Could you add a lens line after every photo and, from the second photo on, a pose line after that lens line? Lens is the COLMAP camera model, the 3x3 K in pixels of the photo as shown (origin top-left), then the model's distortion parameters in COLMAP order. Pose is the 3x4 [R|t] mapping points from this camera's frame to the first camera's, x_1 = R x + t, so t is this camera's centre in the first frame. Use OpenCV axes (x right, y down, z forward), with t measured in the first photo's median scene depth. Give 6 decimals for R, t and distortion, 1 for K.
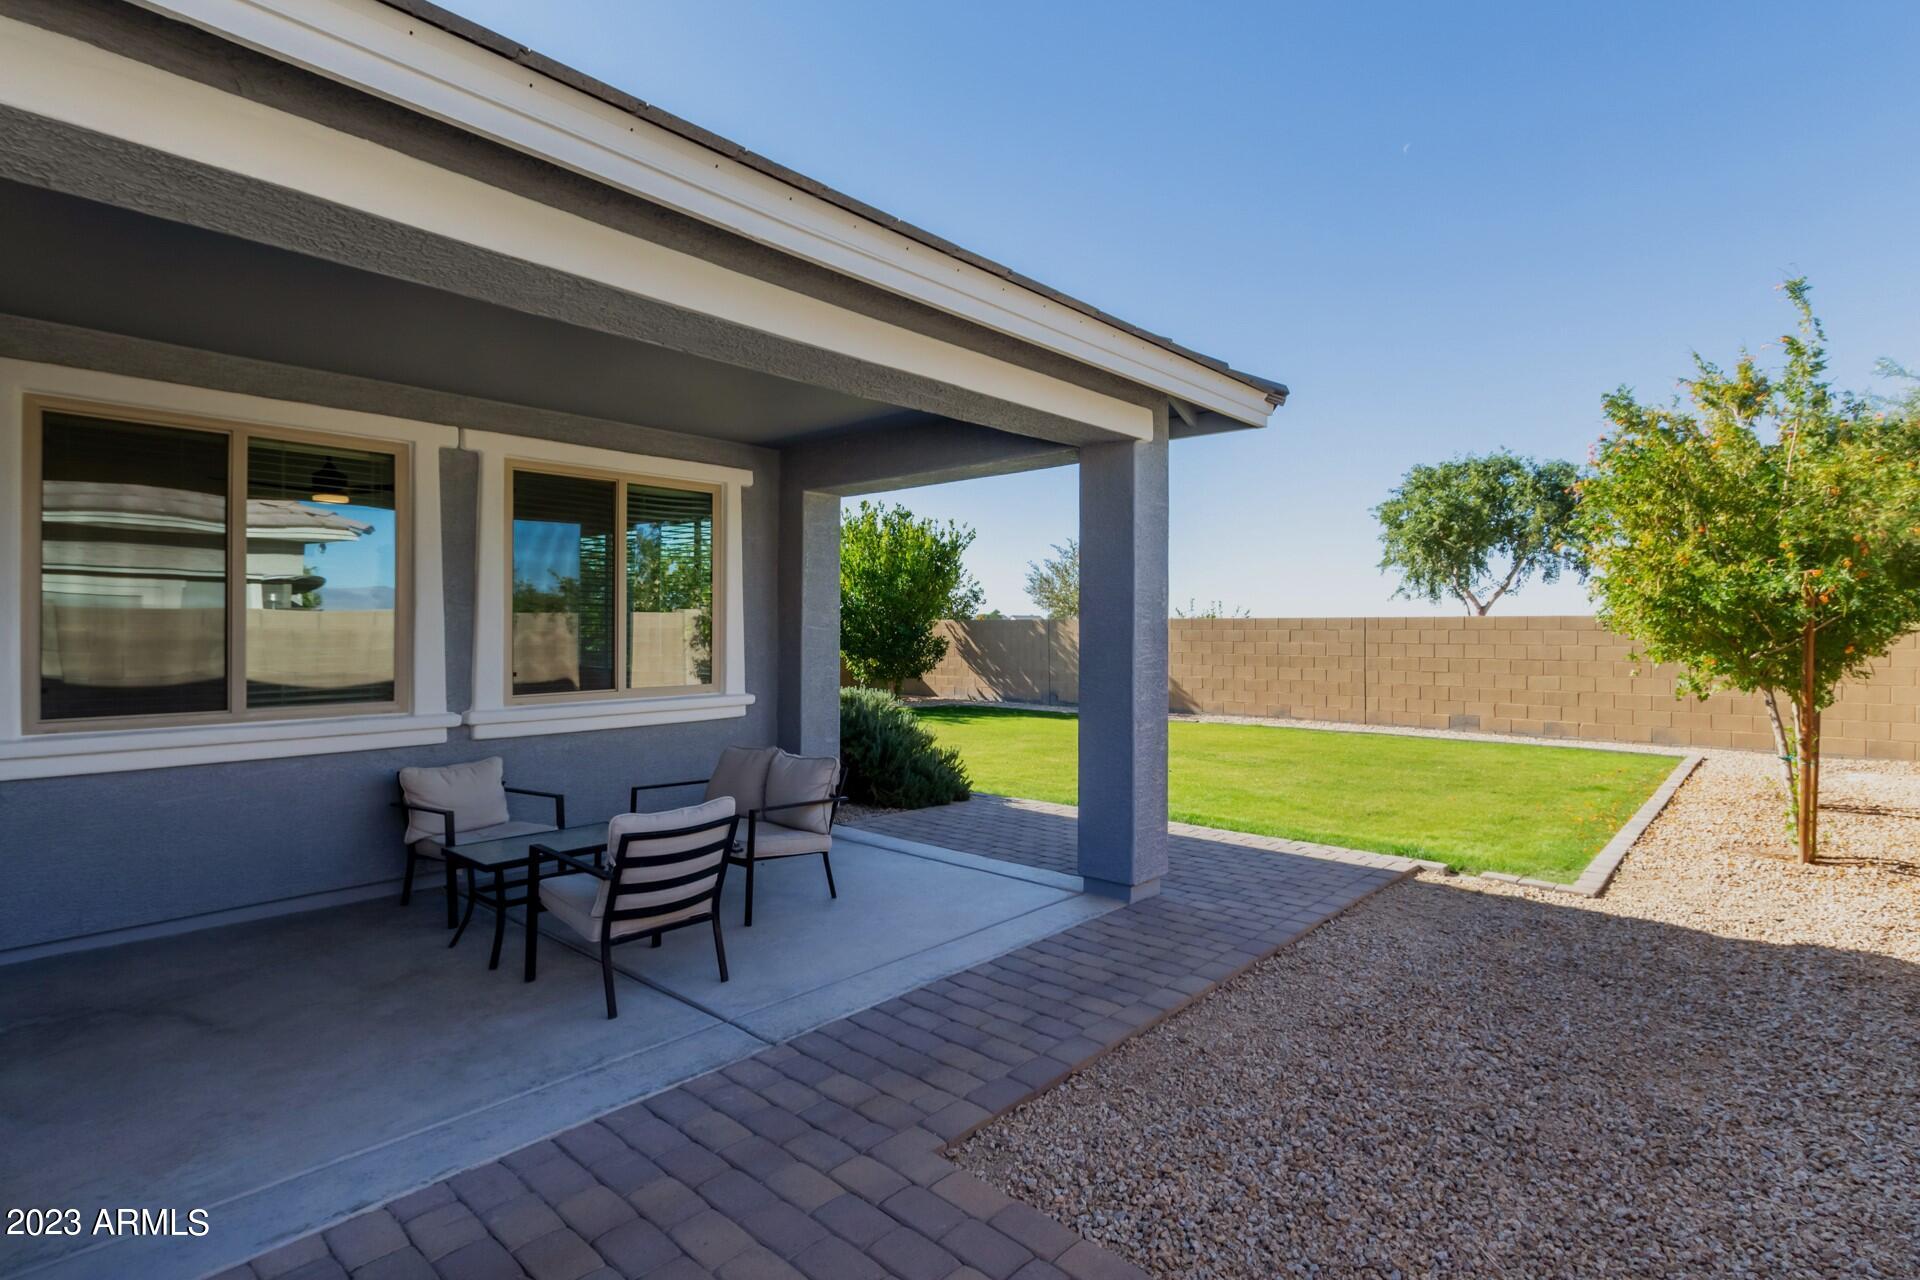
lens RADIAL K [[899.2, 0, 963.4], [0, 899.2, 650.0], [0, 0, 1]] dist [0.000268, -0.000920]
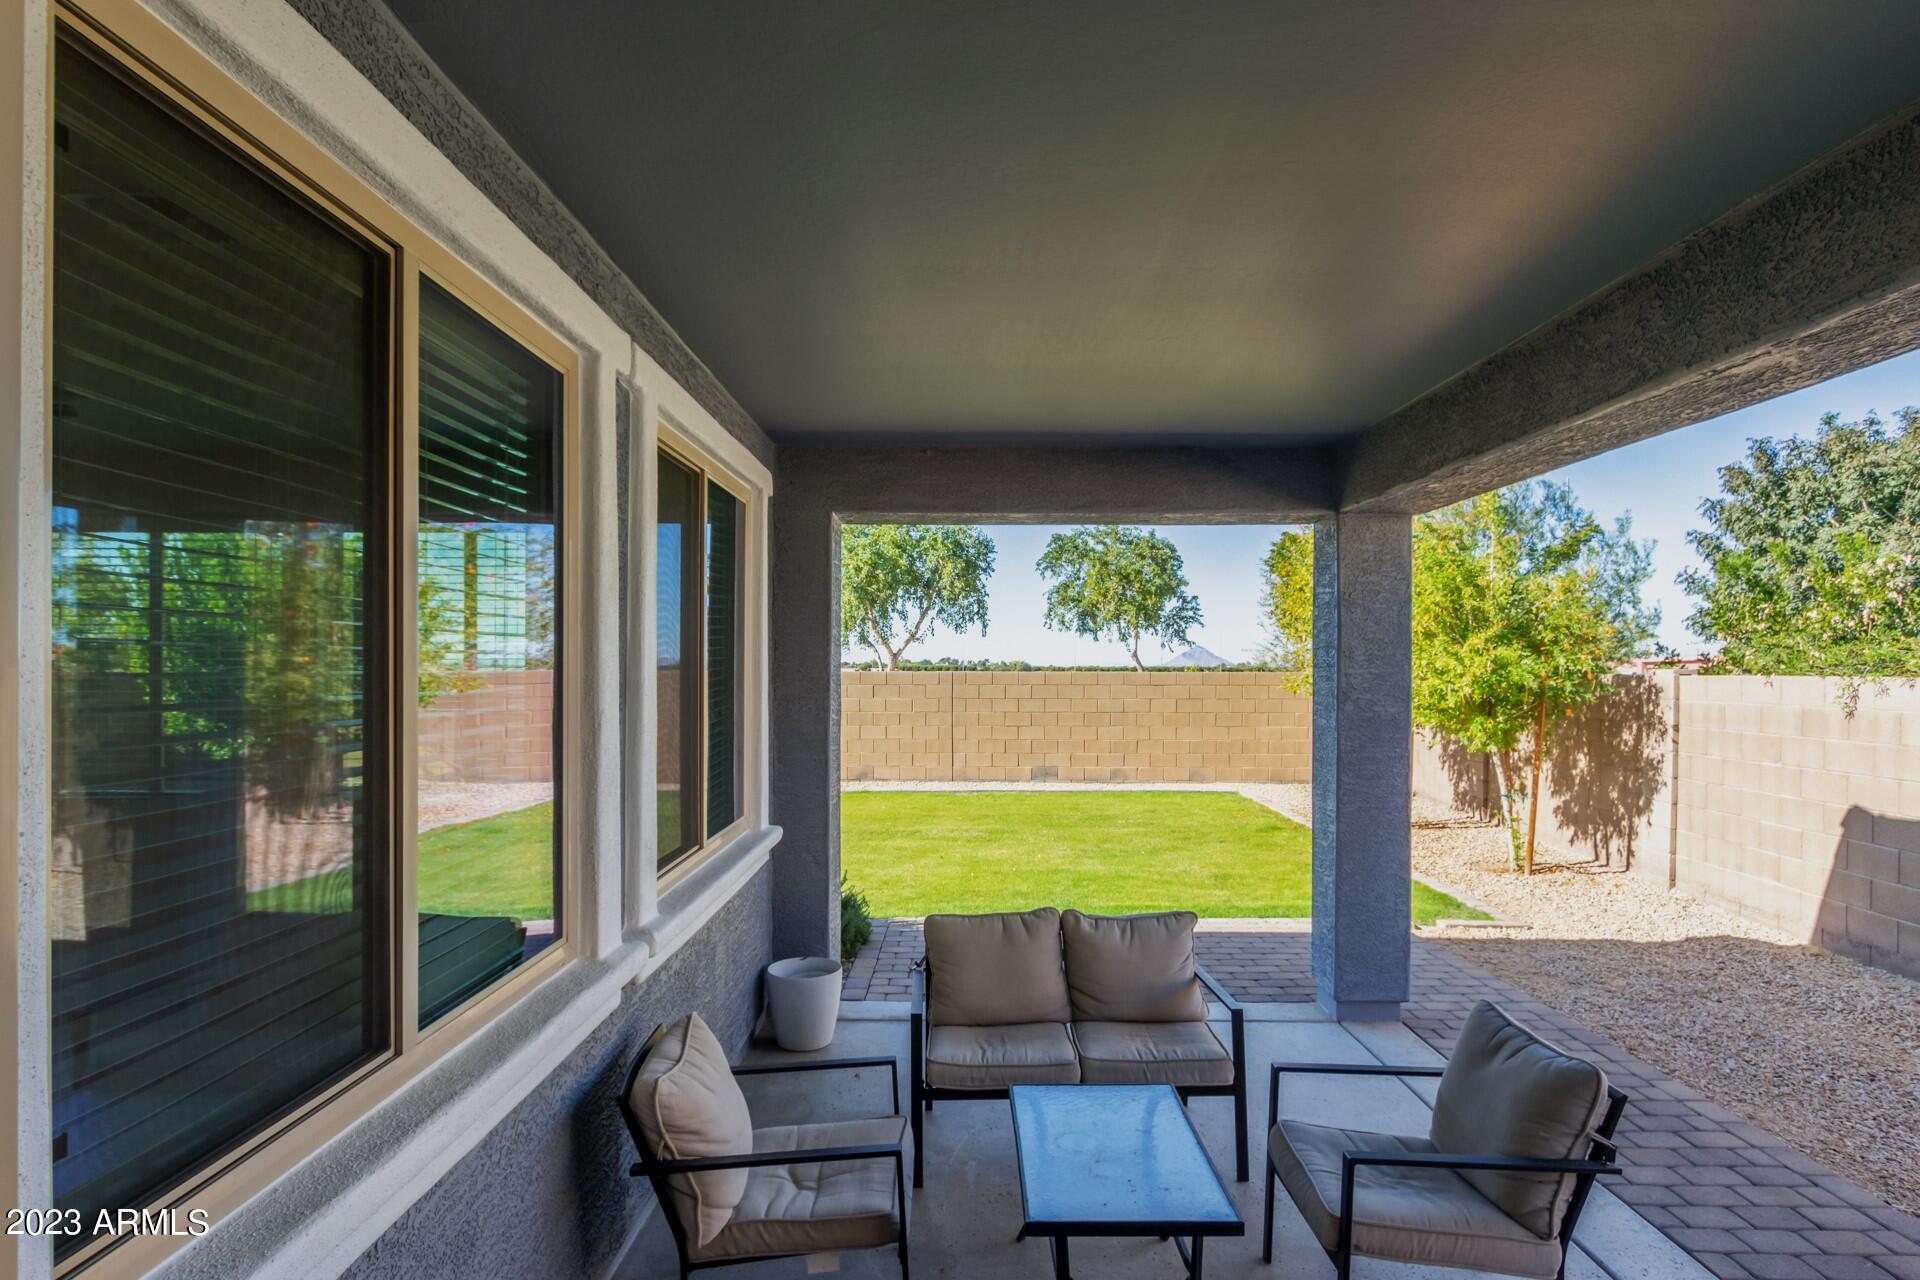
lens RADIAL K [[1008.0, 0, 958.9], [0, 1008.0, 667.8], [0, 0, 1]] dist [0.002874, 0.000496]
pose [[0.759414, 0.000837, 0.650607, -0.277947], [0.014829, 0.999717, -0.018596, -0.021510], [-0.650439, 0.023770, 0.759187, 0.171507]]
